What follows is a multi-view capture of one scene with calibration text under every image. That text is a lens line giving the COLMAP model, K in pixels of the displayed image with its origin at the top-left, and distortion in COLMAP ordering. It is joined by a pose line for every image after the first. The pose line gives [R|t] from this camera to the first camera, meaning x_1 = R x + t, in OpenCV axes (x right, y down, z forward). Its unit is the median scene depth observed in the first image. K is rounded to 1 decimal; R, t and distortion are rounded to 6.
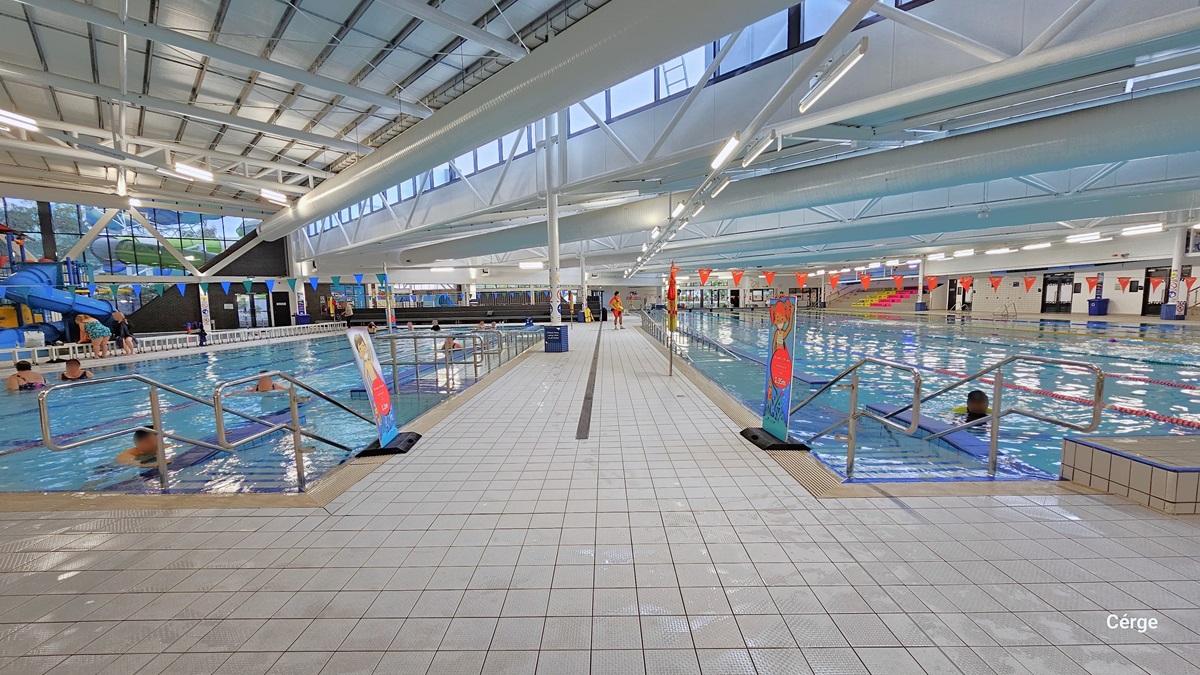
lens RADIAL K [[491.0, 0, 598.9], [0, 491.0, 351.7], [0, 0, 1]] dist [-0.016111, 0.007358]
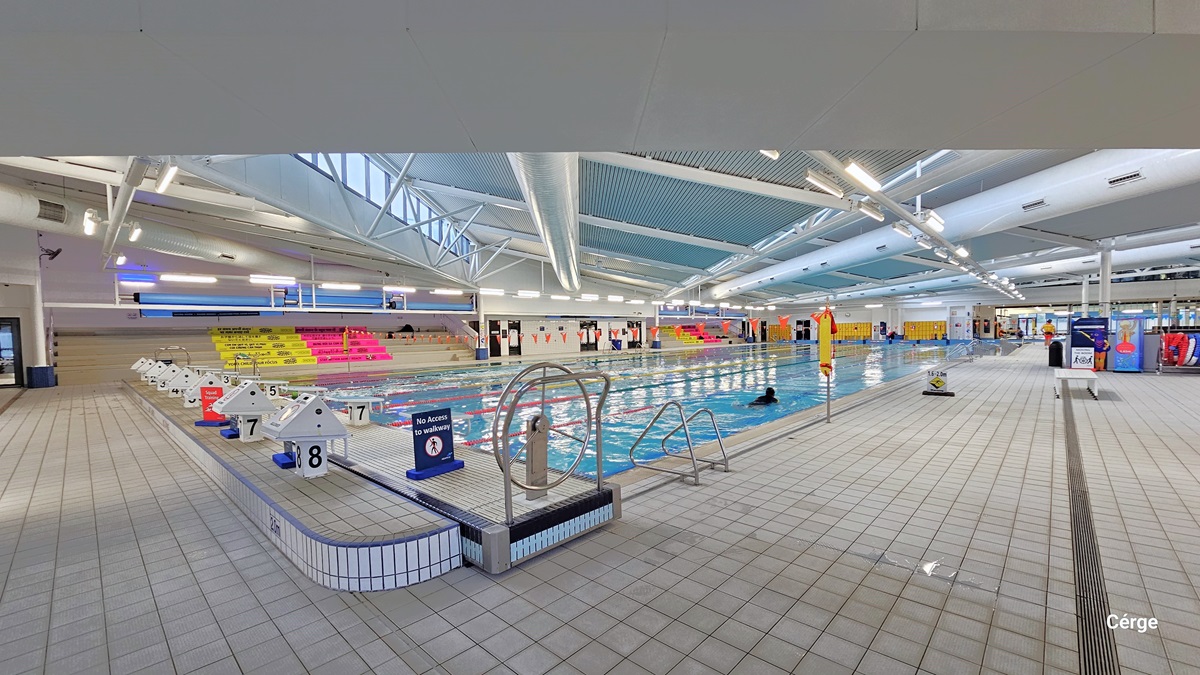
lens RADIAL K [[491.0, 0, 598.9], [0, 491.0, 351.7], [0, 0, 1]] dist [-0.016111, 0.007358]
pose [[-0.738680, 0.013496, 0.673922, 0.012641], [0.109449, 0.988933, 0.100162, -0.204251], [-0.665112, 0.147747, -0.731982, 1.930561]]
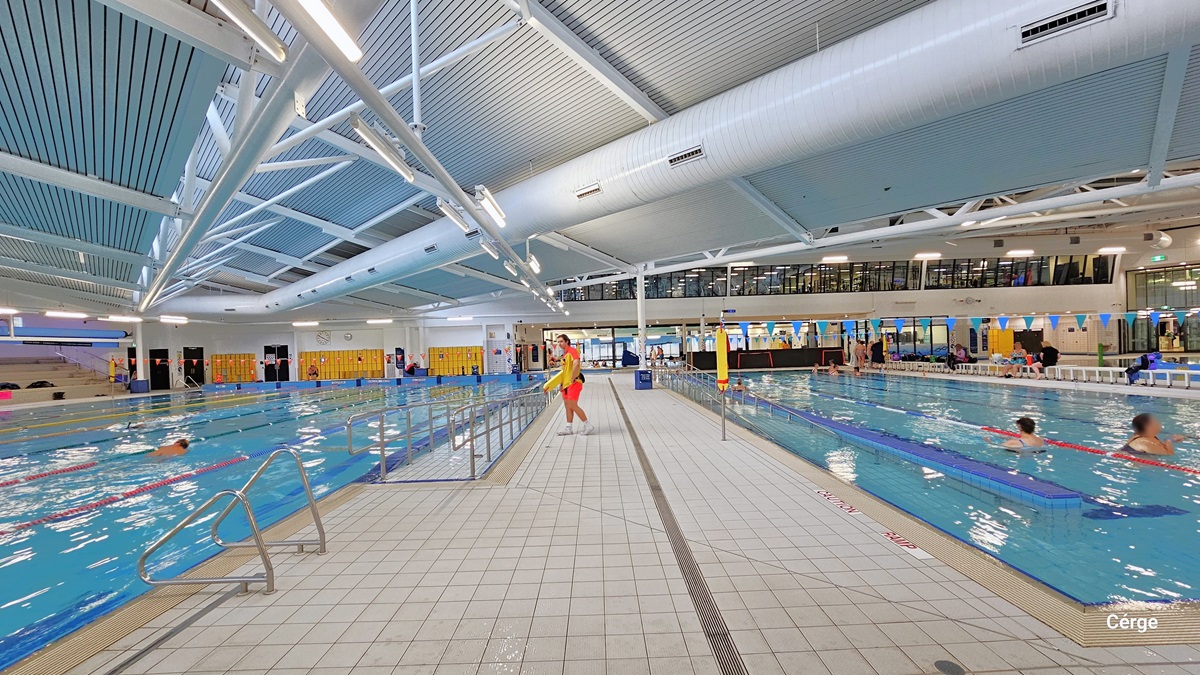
lens RADIAL K [[491.0, 0, 598.9], [0, 491.0, 351.7], [0, 0, 1]] dist [-0.016111, 0.007358]
pose [[-0.998086, 0.059520, -0.016768, 0.011287], [0.057309, 0.992199, 0.110707, -0.150922], [0.023226, 0.109534, -0.993712, 1.433527]]
